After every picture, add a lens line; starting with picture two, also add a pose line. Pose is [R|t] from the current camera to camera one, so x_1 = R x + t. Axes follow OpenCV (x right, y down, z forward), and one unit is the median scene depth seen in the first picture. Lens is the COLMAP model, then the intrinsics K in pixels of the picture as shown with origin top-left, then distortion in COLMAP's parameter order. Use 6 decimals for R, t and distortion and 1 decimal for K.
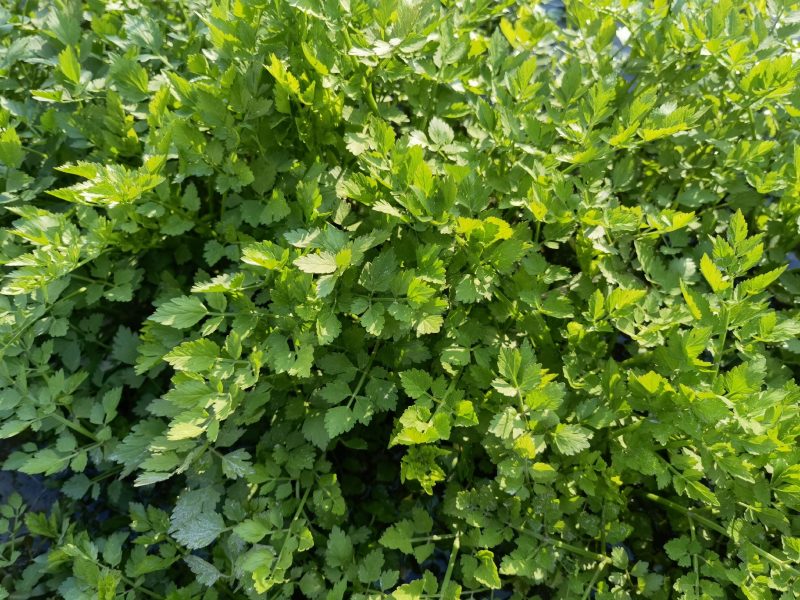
lens RADIAL K [[691.5, 0, 400.0], [0, 691.5, 300.0], [0, 0, 1]] dist [0.038814, 0.006666]
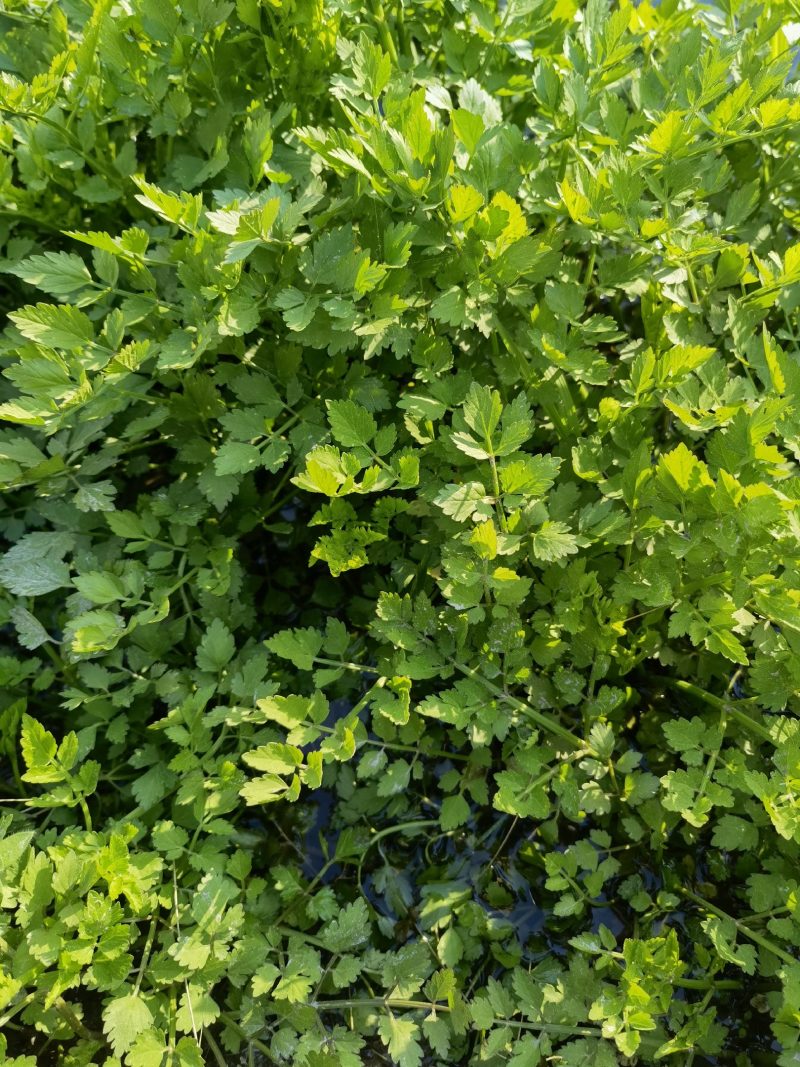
lens RADIAL K [[922.2, 0, 400.0], [0, 922.2, 533.5], [0, 0, 1]] dist [0.038814, 0.006666]
pose [[0.974812, 0.186443, -0.122394, 0.198723], [-0.185172, 0.982465, 0.021777, 0.191982], [0.124307, 0.001436, 0.992243, 0.081551]]
